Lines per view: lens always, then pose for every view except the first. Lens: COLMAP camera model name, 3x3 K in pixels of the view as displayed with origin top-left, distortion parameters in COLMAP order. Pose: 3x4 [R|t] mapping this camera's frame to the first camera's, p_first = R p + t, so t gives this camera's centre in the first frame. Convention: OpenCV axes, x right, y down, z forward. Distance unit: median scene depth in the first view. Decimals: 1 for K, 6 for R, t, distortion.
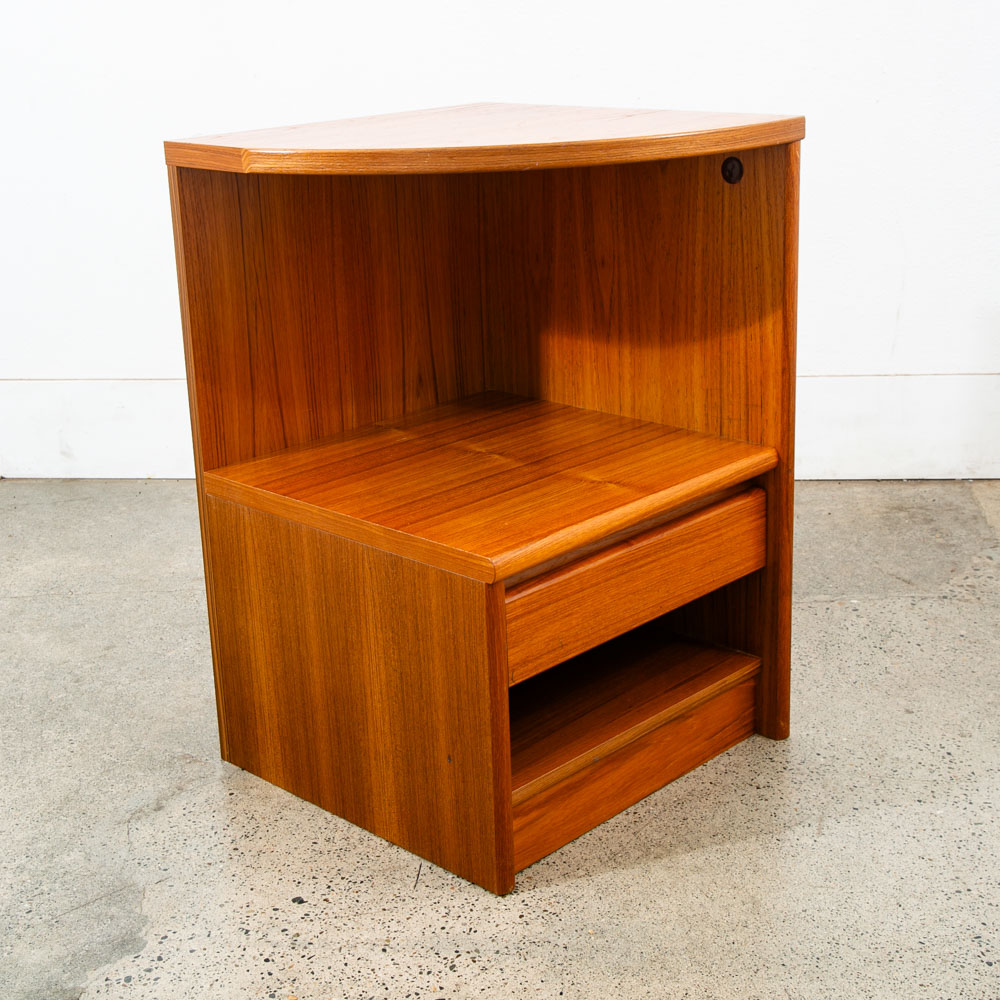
lens RADIAL K [[1641.1, 0, 488.9], [0, 1641.1, 471.0], [0, 0, 1]] dist [0.018175, 0.041857]
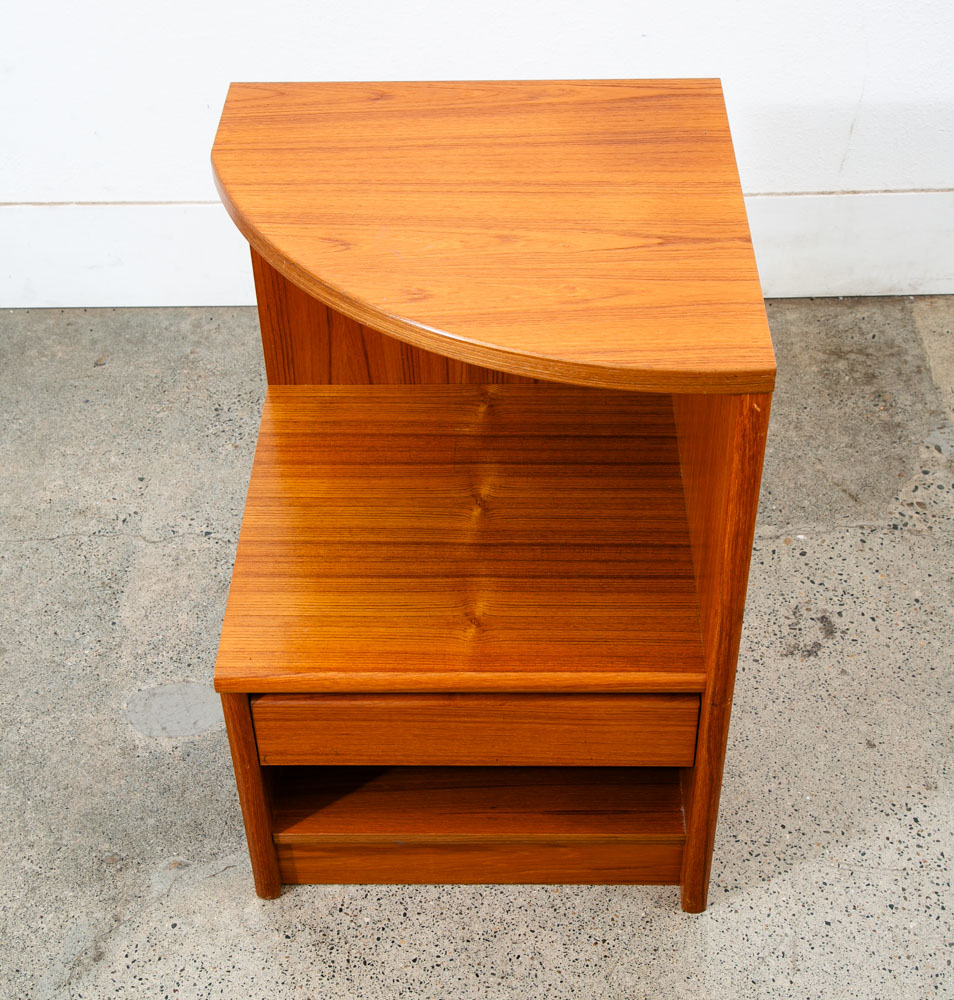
lens RADIAL K [[1592.4, 0, 480.8], [0, 1592.4, 512.5], [0, 0, 1]] dist [0.039029, 0.148440]
pose [[0.686345, 0.501675, -0.526547, 0.481767], [-0.222670, 0.834184, 0.504534, -0.465246], [0.692350, -0.229039, 0.684246, 0.394685]]
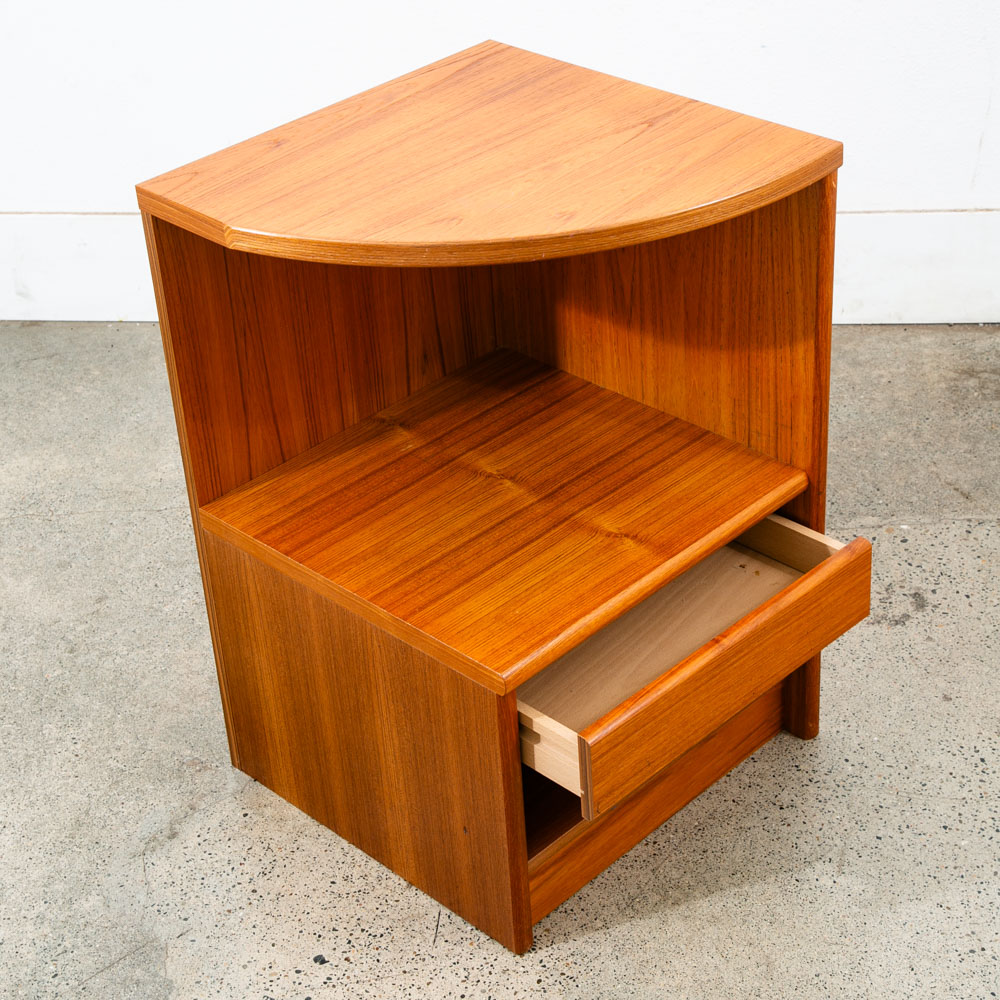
lens RADIAL K [[2038.1, 0, 500.0], [0, 2038.1, 500.0], [0, 0, 1]] dist [0.129361, 0.008403]
pose [[0.999761, -0.016731, -0.014038, 0.016250], [0.019866, 0.963693, 0.266274, -0.314851], [0.009073, -0.266489, 0.963795, -0.131911]]
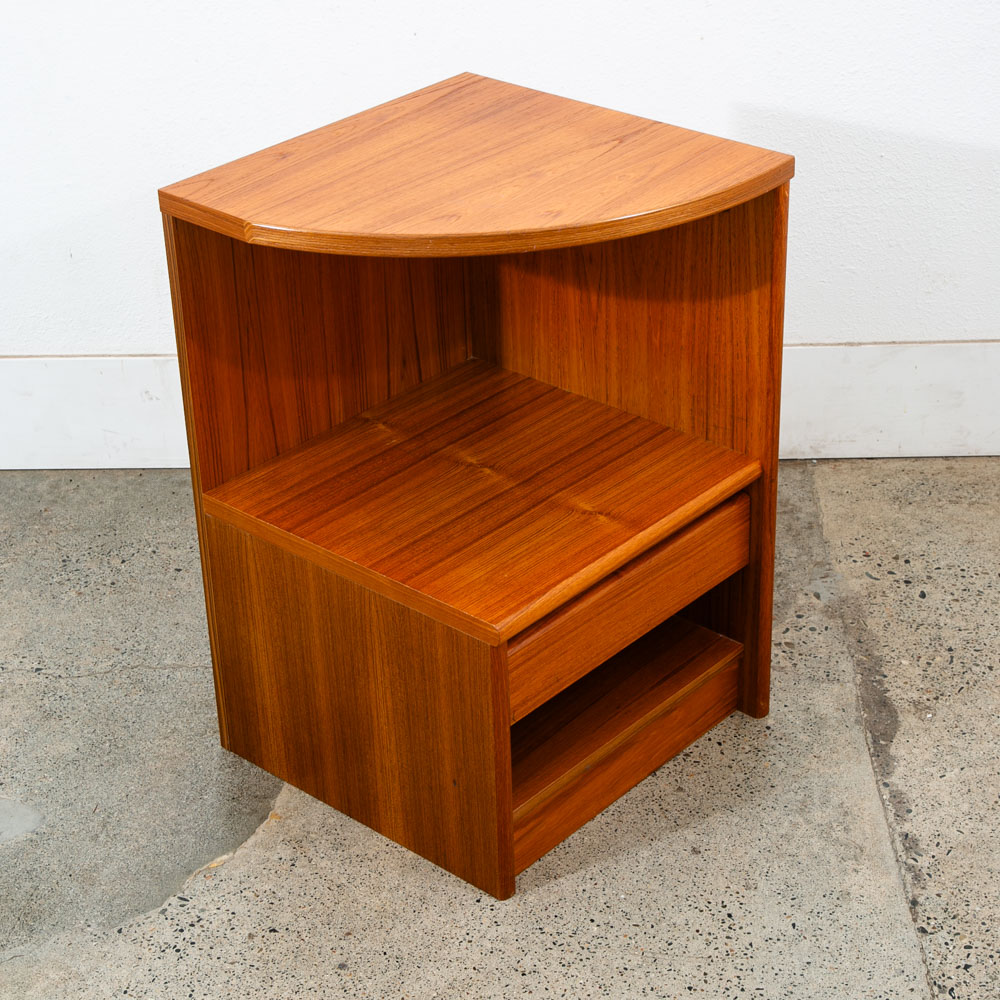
lens RADIAL K [[2158.0, 0, 486.3], [0, 2158.0, 500.1], [0, 0, 1]] dist [0.124767, 0.067082]
pose [[0.999084, -0.017339, 0.039133, -0.050210], [0.008818, 0.978041, 0.208225, -0.274789], [-0.041884, -0.207689, 0.977298, -0.323691]]
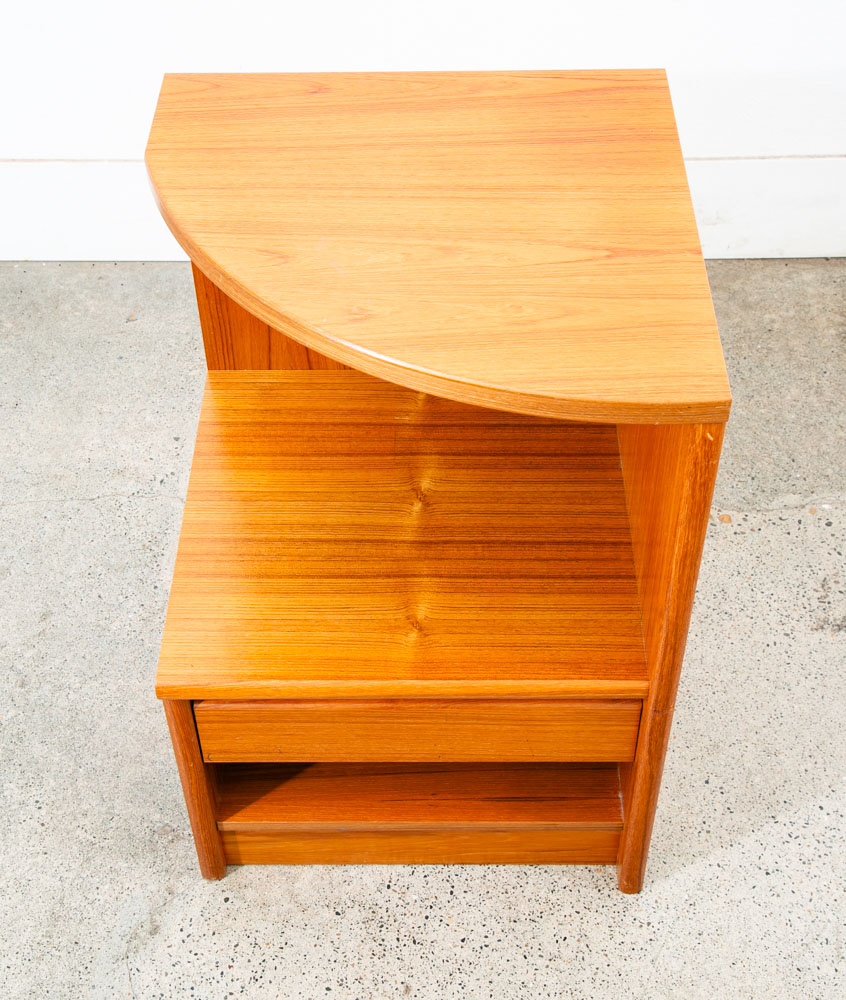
lens RADIAL K [[1457.2, 0, 423.0], [0, 1457.2, 500.0], [0, 0, 1]] dist [0.031587, 0.071668]
pose [[0.692127, 0.534153, -0.485428, 0.406099], [-0.224671, 0.798574, 0.558393, -0.475054], [0.685918, -0.277418, 0.672723, 0.457903]]
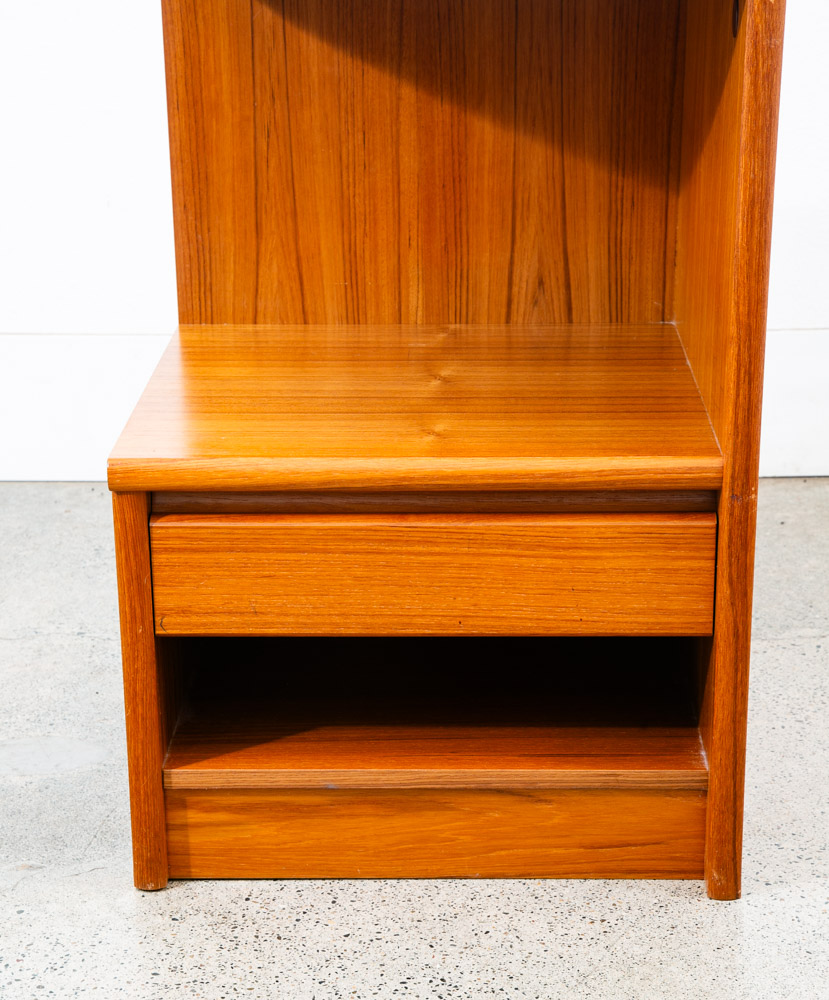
lens RADIAL K [[2261.8, 0, 418.8], [0, 2261.8, 631.0], [0, 0, 1]] dist [0.248483, 0.439556]
pose [[0.680948, 0.283639, -0.675173, 0.735594], [-0.231171, 0.958064, 0.169333, -0.074513], [0.694888, 0.040774, 0.717961, 0.261864]]
